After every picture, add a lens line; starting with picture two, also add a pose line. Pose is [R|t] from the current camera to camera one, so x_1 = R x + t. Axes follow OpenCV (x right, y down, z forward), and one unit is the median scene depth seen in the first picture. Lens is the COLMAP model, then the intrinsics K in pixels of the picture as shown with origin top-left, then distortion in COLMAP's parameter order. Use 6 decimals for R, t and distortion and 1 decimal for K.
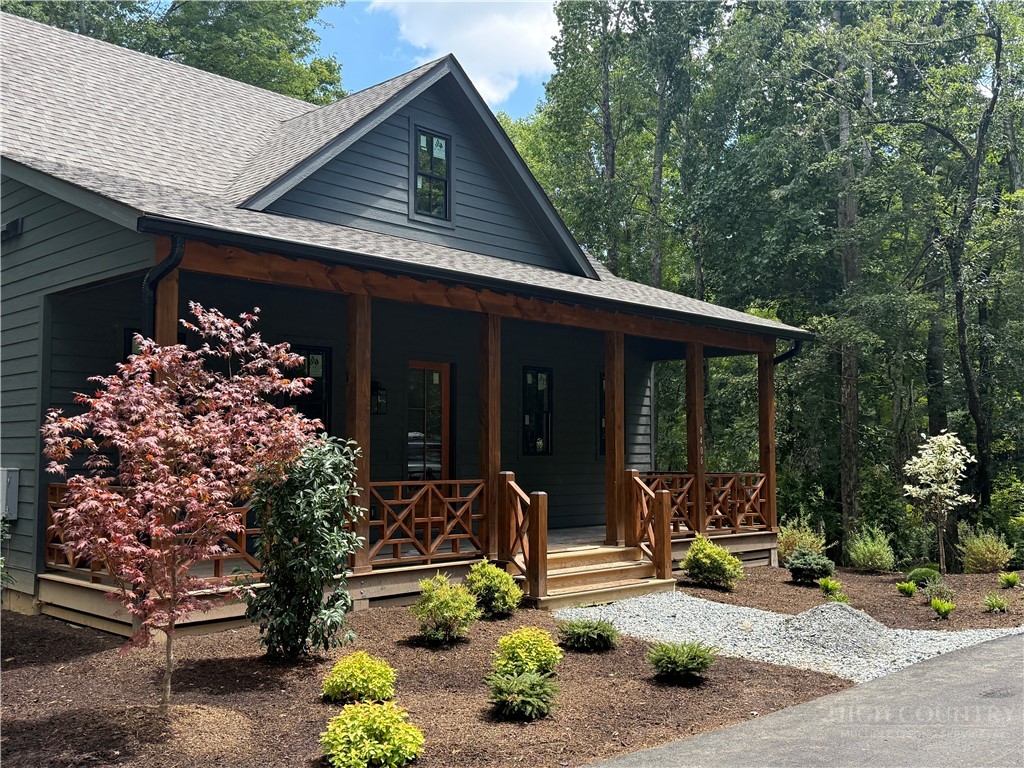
lens RADIAL K [[1009.9, 0, 511.7], [0, 1009.9, 387.9], [0, 0, 1]] dist [0.032839, 0.000000]
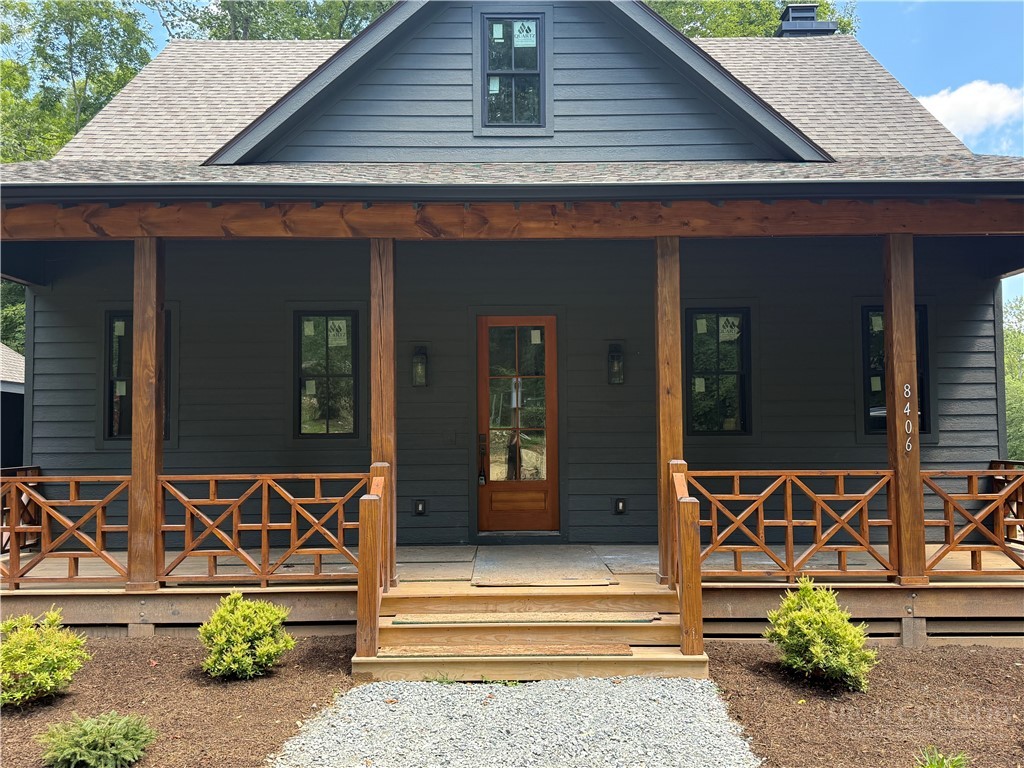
lens RADIAL K [[957.7, 0, 510.4], [0, 957.7, 357.9], [0, 0, 1]] dist [0.067891, 0.000000]
pose [[0.703800, -0.071567, -0.706785, 0.427015], [0.057823, 0.997382, -0.043413, 0.037345], [0.708041, -0.010314, 0.706096, 0.492086]]
